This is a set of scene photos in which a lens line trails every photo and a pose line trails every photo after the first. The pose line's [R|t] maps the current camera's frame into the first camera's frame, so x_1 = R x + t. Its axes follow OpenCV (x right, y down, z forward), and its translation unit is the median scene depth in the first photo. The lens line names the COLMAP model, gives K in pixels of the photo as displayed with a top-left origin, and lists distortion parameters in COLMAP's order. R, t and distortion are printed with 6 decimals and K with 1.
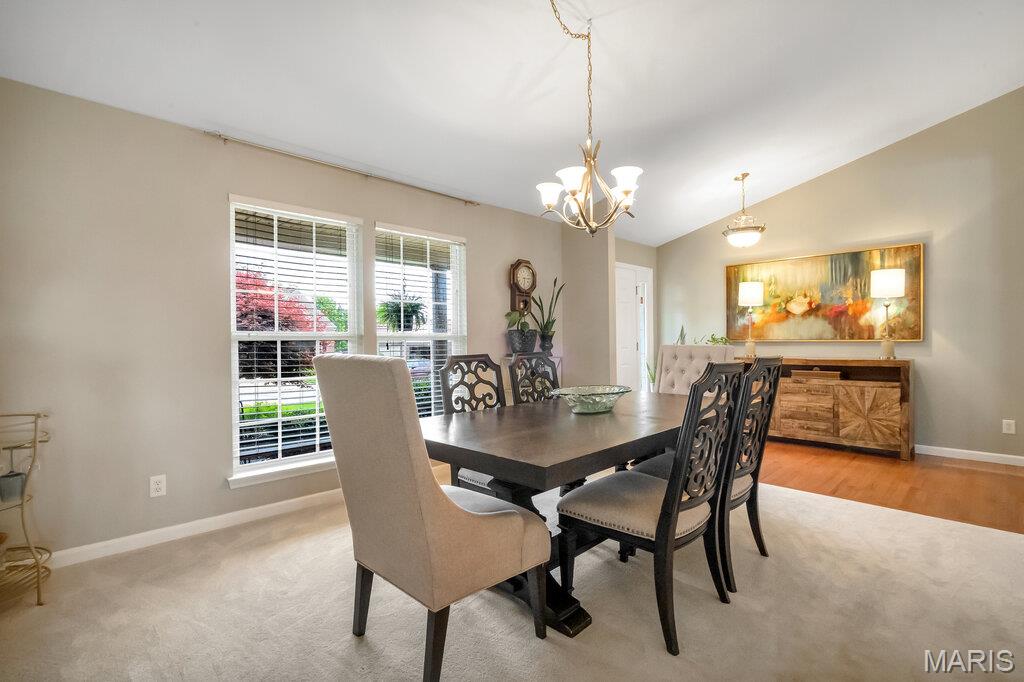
lens RADIAL K [[481.8, 0, 507.8], [0, 481.8, 340.5], [0, 0, 1]] dist [0.001739, 0.000842]
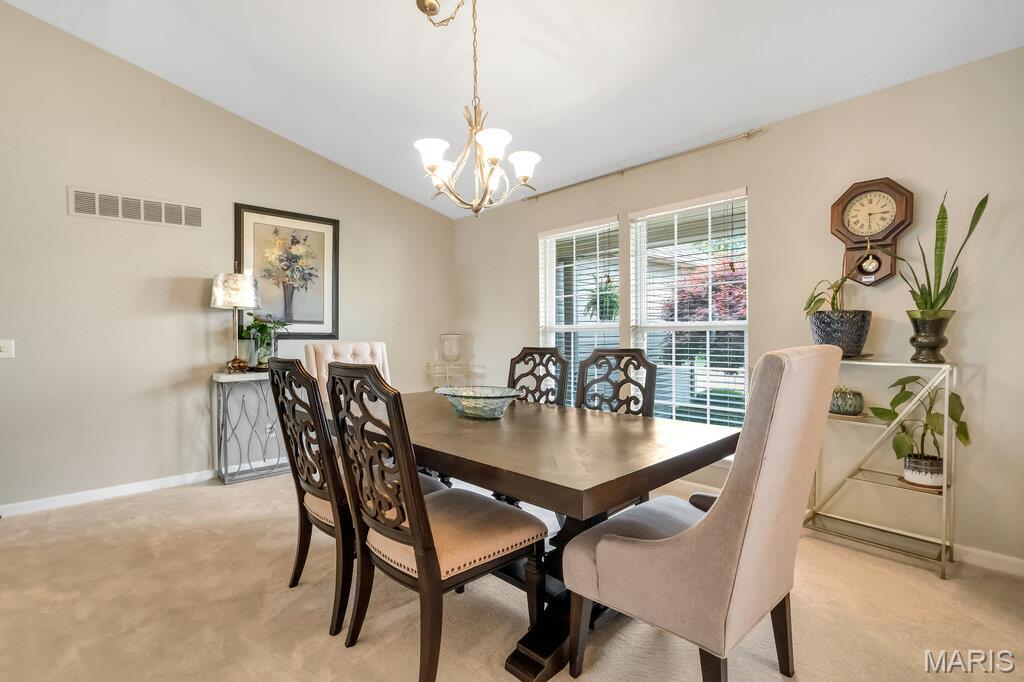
lens RADIAL K [[481.8, 0, 507.8], [0, 481.8, 340.5], [0, 0, 1]] dist [0.001739, 0.000842]
pose [[-0.040929, 0.023891, -0.998876, 0.811604], [0.011637, 0.999658, 0.023433, -0.007967], [0.999094, -0.010665, -0.041193, 0.845734]]
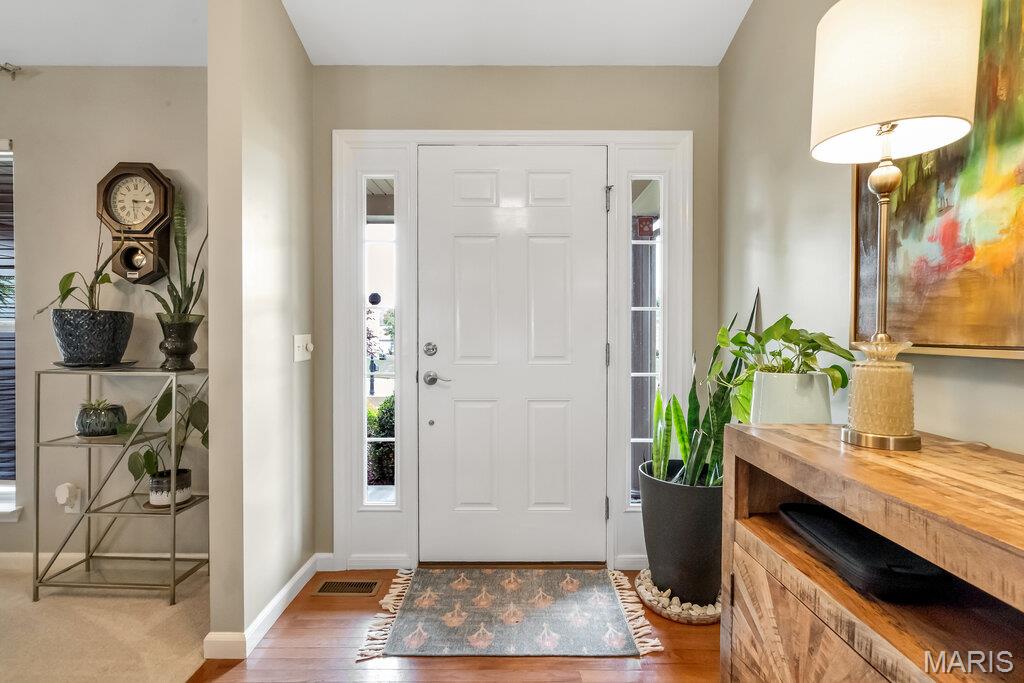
lens RADIAL K [[481.8, 0, 507.8], [0, 481.8, 341.0], [0, 0, 1]] dist [0.001739, 0.000842]
pose [[0.714154, 0.018522, -0.699743, 0.855788], [-0.009111, 0.999811, 0.017167, -0.006561], [0.699929, -0.005884, 0.714188, 1.251868]]
